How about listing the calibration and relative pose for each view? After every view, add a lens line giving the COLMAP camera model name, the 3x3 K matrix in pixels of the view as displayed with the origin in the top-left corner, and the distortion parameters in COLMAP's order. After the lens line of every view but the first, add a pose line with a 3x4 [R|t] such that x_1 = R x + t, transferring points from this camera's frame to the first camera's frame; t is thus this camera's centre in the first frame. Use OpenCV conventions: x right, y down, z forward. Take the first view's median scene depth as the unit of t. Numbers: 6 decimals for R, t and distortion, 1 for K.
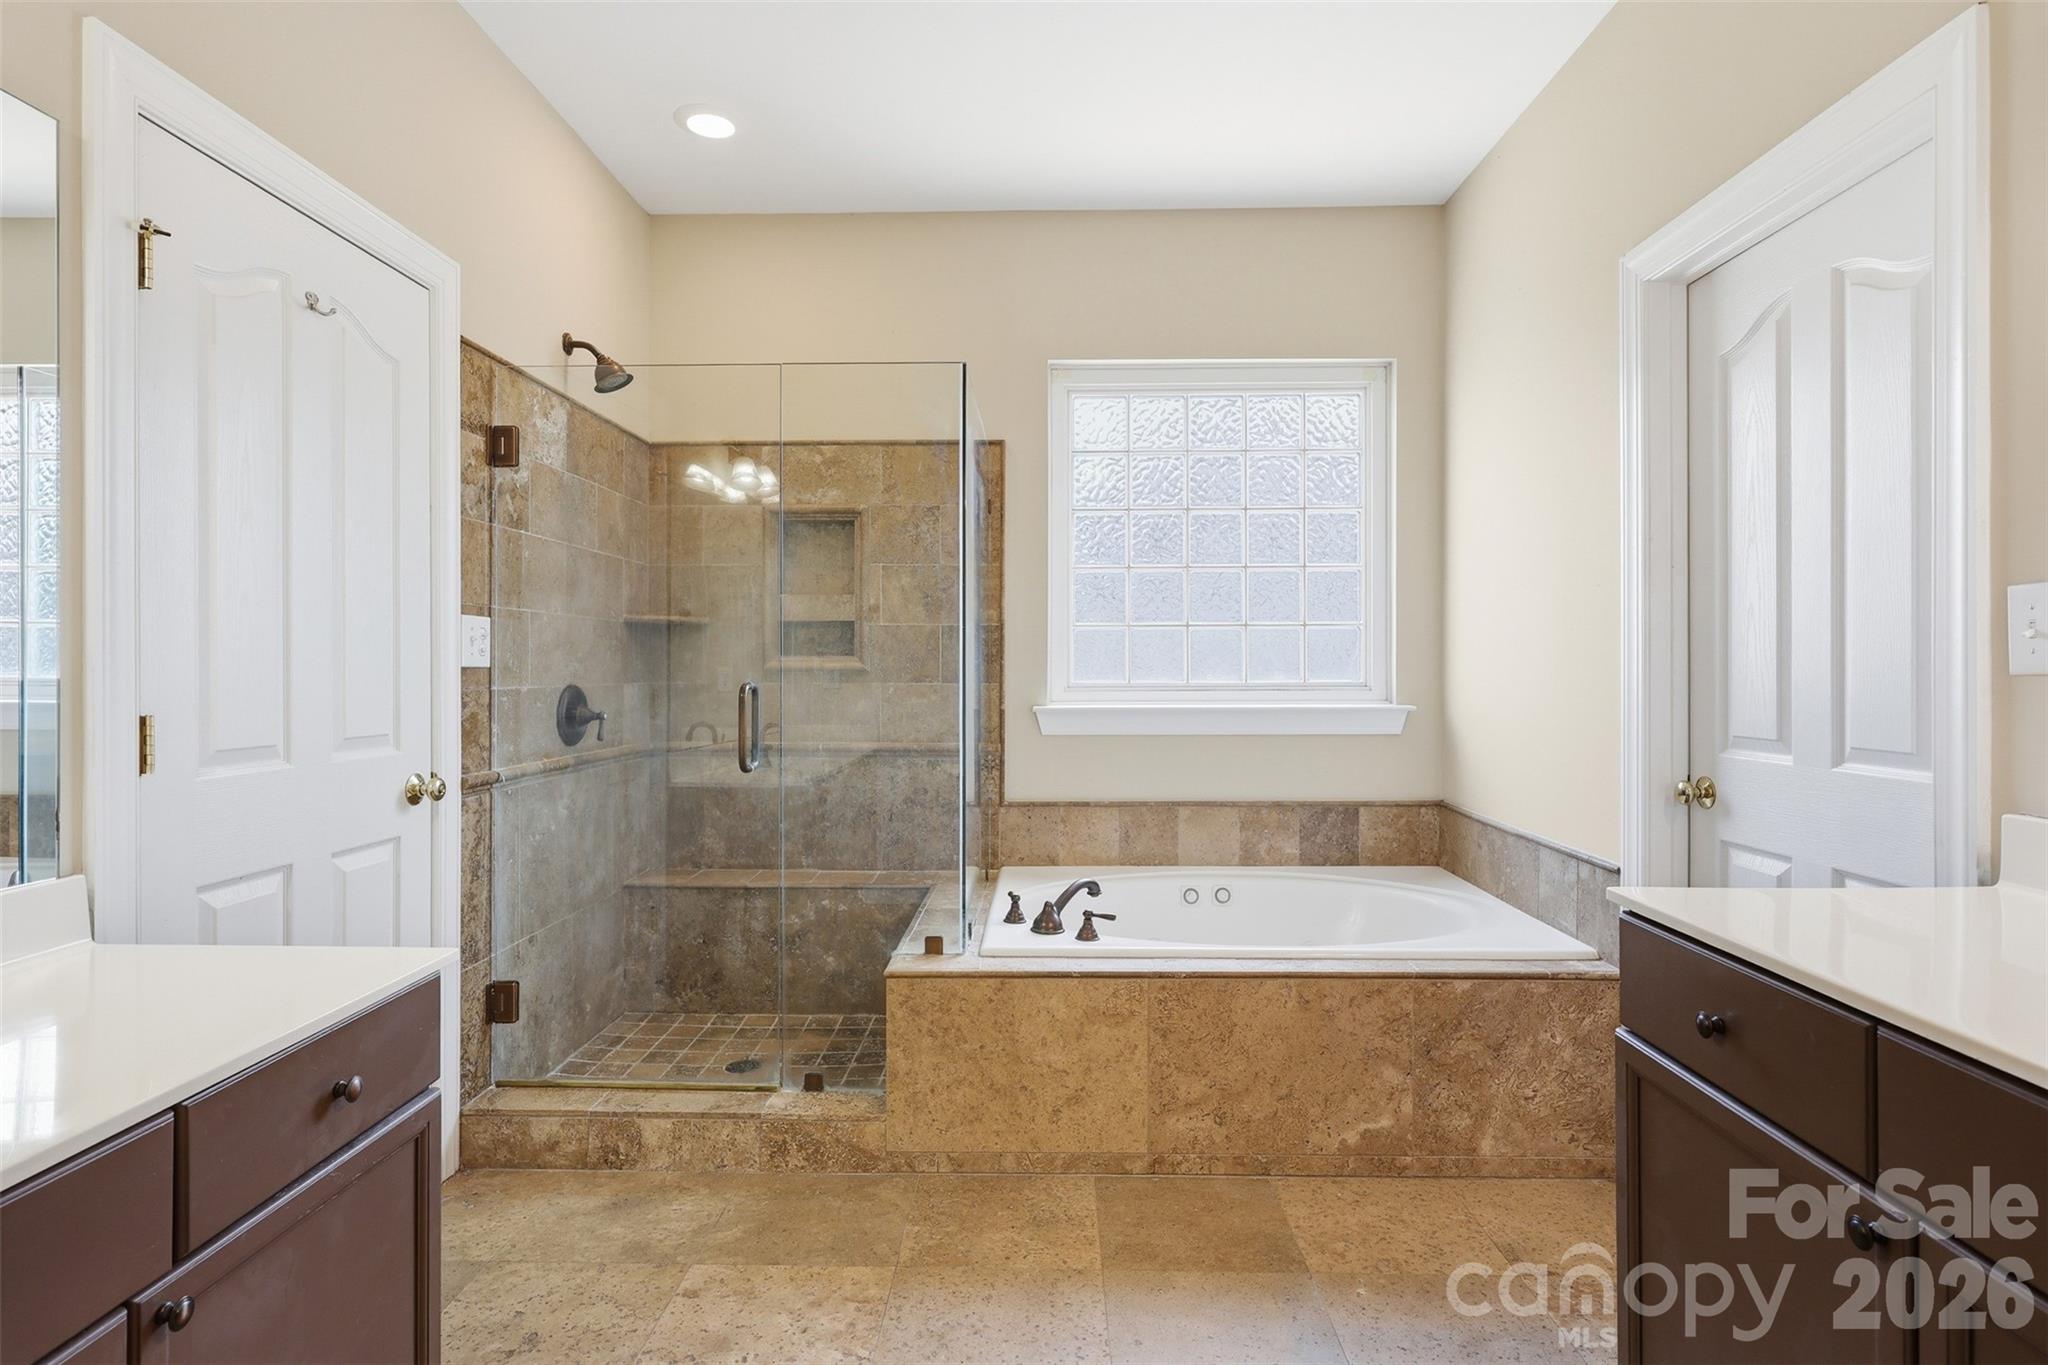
lens RADIAL K [[1052.7, 0, 1022.9], [0, 1052.7, 676.3], [0, 0, 1]] dist [-0.000486, 0.000070]
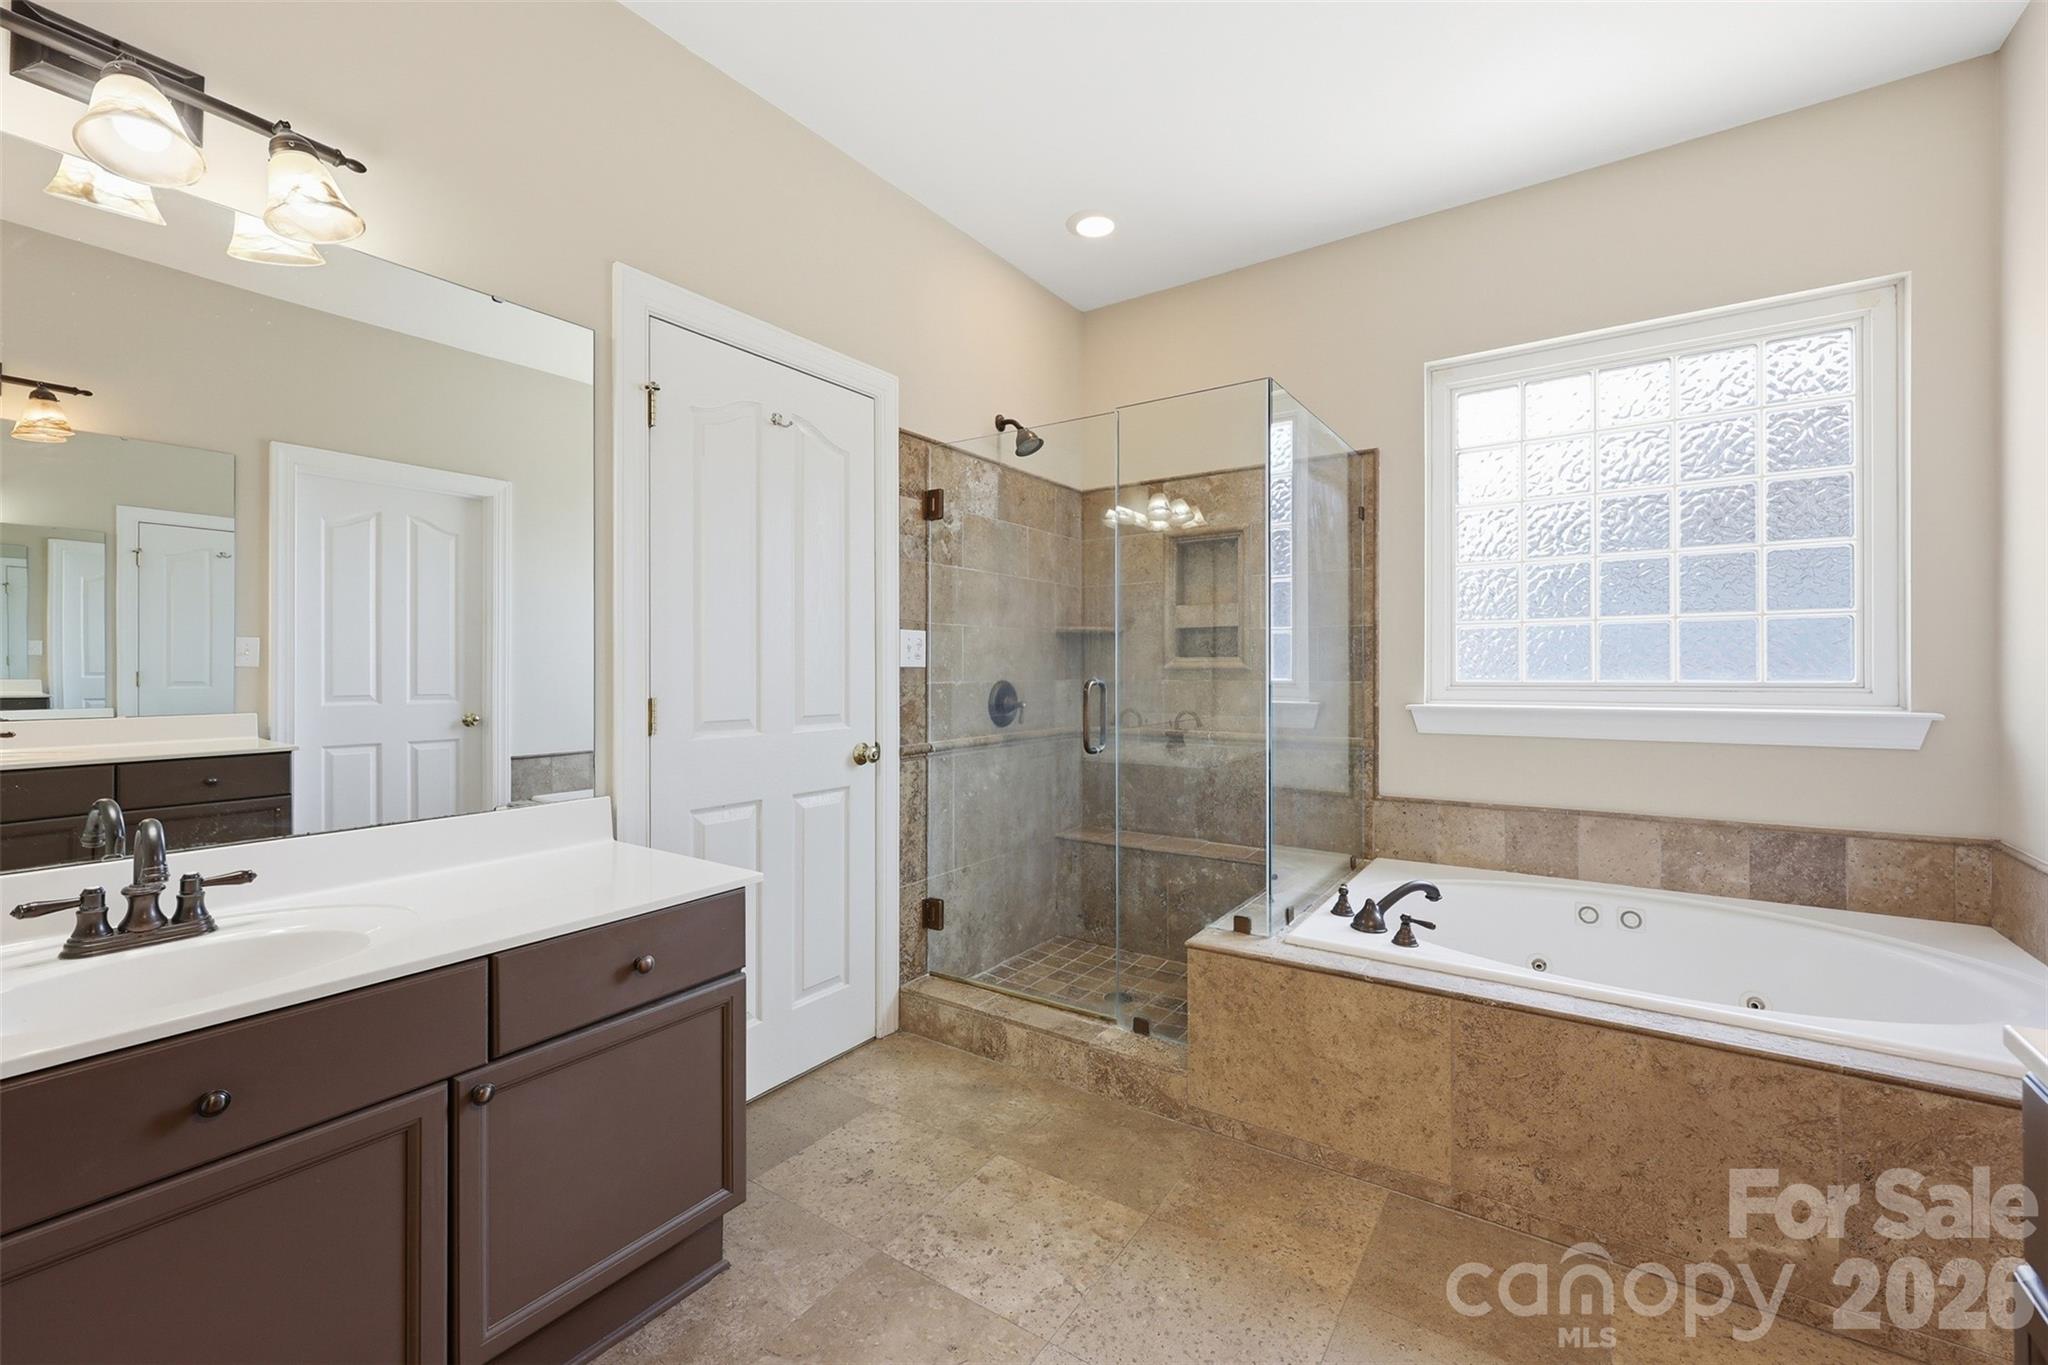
lens RADIAL K [[832.1, 0, 1024.6], [0, 832.1, 673.6], [0, 0, 1]] dist [-0.002592, 0.000556]
pose [[0.836680, 0.000749, -0.547691, 0.195167], [-0.001982, 0.999997, -0.001660, 0.001029], [0.547688, 0.002475, 0.836679, 0.167532]]
